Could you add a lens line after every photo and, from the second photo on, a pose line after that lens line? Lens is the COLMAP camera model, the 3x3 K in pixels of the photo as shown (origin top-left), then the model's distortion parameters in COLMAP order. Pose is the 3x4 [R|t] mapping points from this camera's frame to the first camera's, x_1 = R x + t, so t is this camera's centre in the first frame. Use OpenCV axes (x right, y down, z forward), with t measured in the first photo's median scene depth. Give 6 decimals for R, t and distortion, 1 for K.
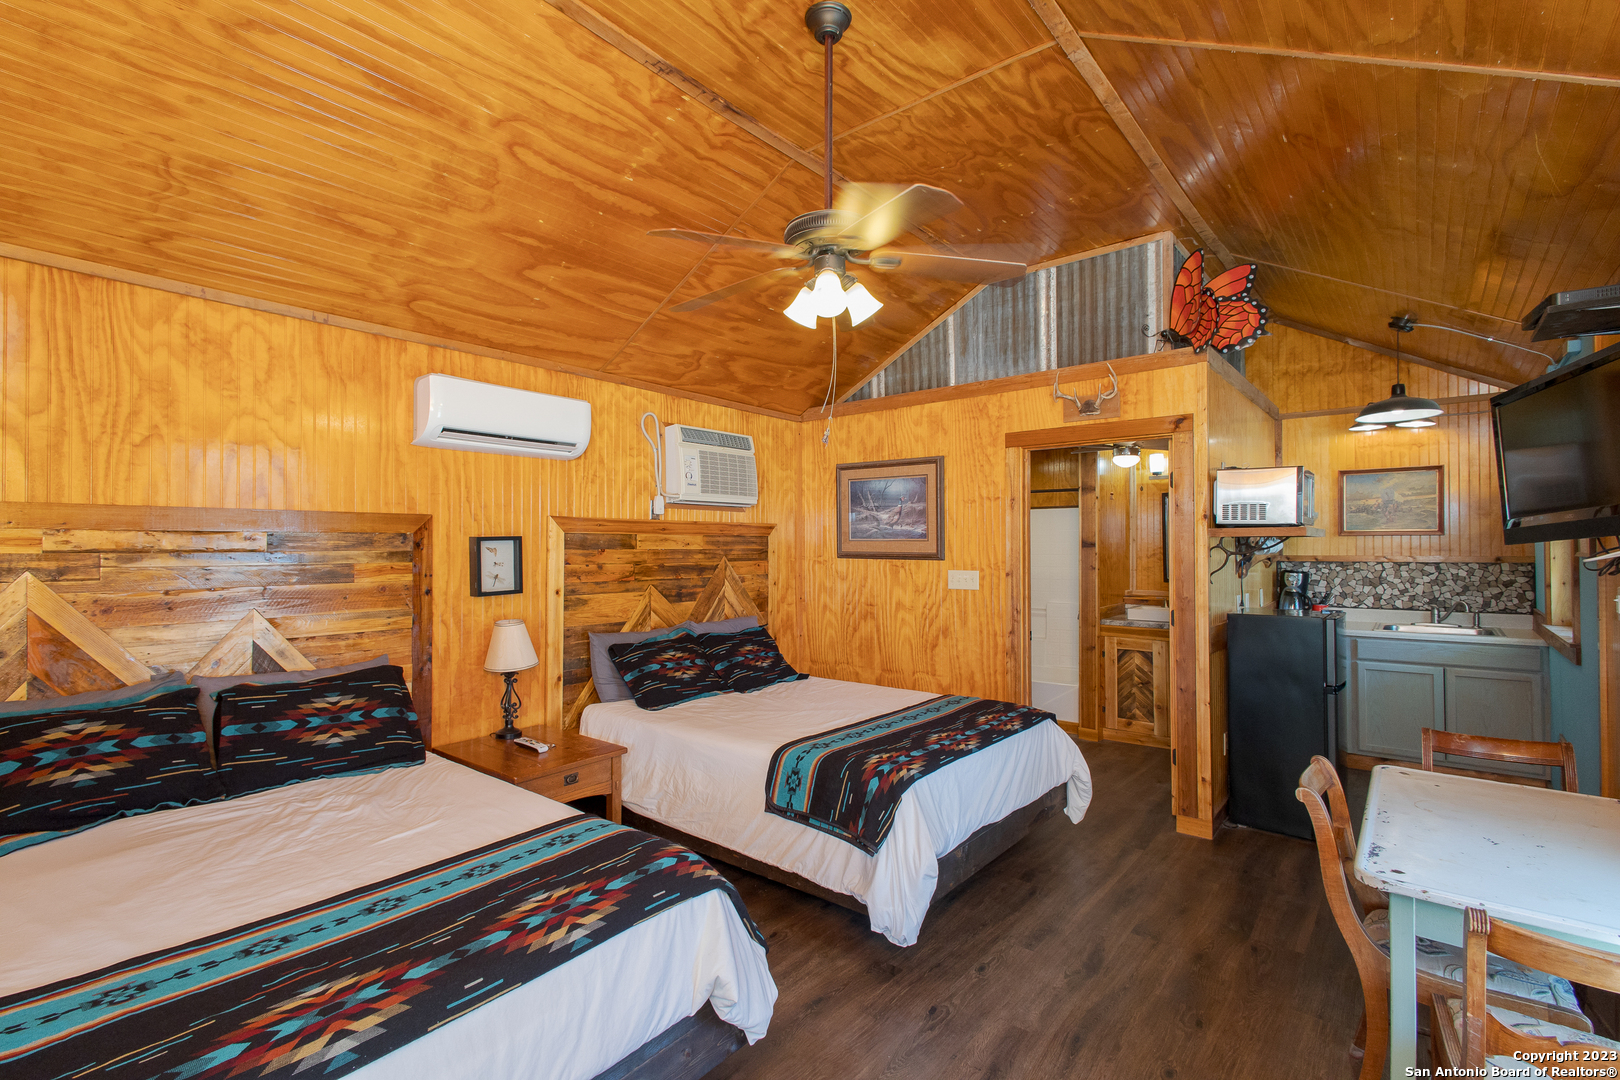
lens RADIAL K [[745.6, 0, 811.1], [0, 745.6, 540.8], [0, 0, 1]] dist [0.008805, -0.003225]
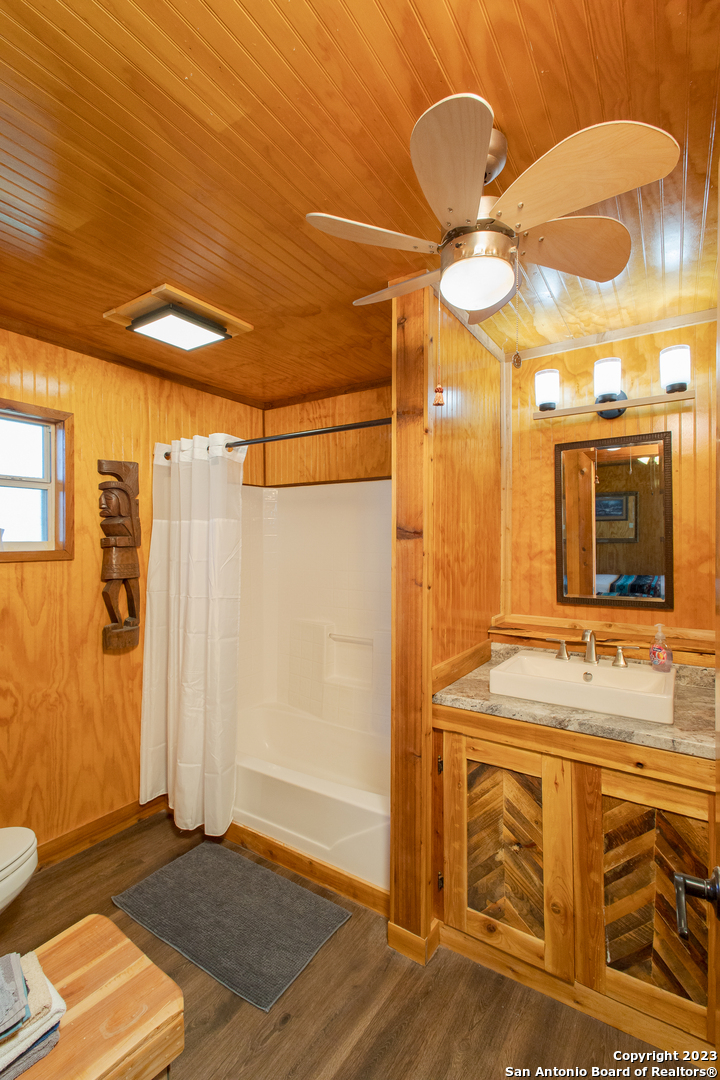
lens RADIAL K [[497.0, 0, 358.1], [0, 497.0, 540.7], [0, 0, 1]] dist [0.008805, -0.003225]
pose [[0.995359, 0.002896, 0.096188, 0.315622], [-0.003242, 0.999989, 0.003433, 0.009573], [-0.096177, -0.003729, 0.995357, 0.706962]]
